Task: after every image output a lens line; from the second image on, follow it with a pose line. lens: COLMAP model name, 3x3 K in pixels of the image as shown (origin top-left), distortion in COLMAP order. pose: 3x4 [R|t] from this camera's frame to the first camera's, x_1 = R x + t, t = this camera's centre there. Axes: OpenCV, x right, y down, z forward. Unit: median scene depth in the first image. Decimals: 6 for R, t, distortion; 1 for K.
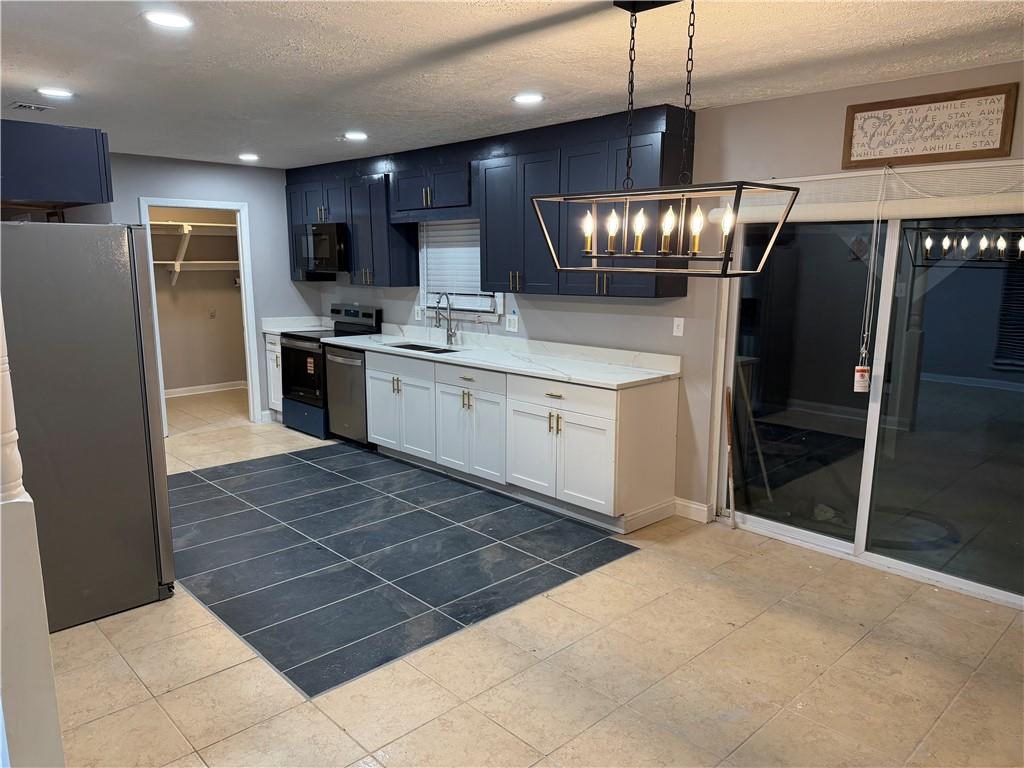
lens RADIAL K [[723.2, 0, 502.2], [0, 723.2, 386.5], [0, 0, 1]] dist [0.076388, -0.059232]
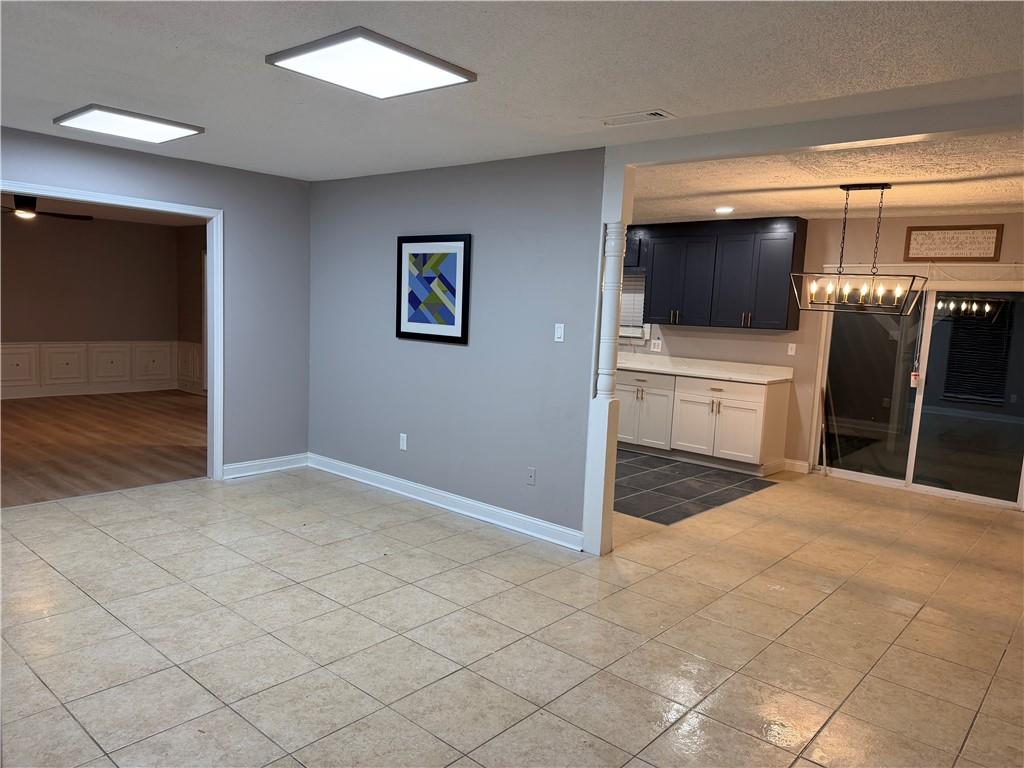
lens RADIAL K [[723.2, 0, 510.4], [0, 723.2, 381.9], [0, 0, 1]] dist [0.076388, -0.059232]
pose [[0.994899, 0.034598, 0.094762, -0.532339], [-0.028600, 0.997544, -0.063935, 0.111974], [-0.096741, 0.060899, 0.993445, -0.541758]]
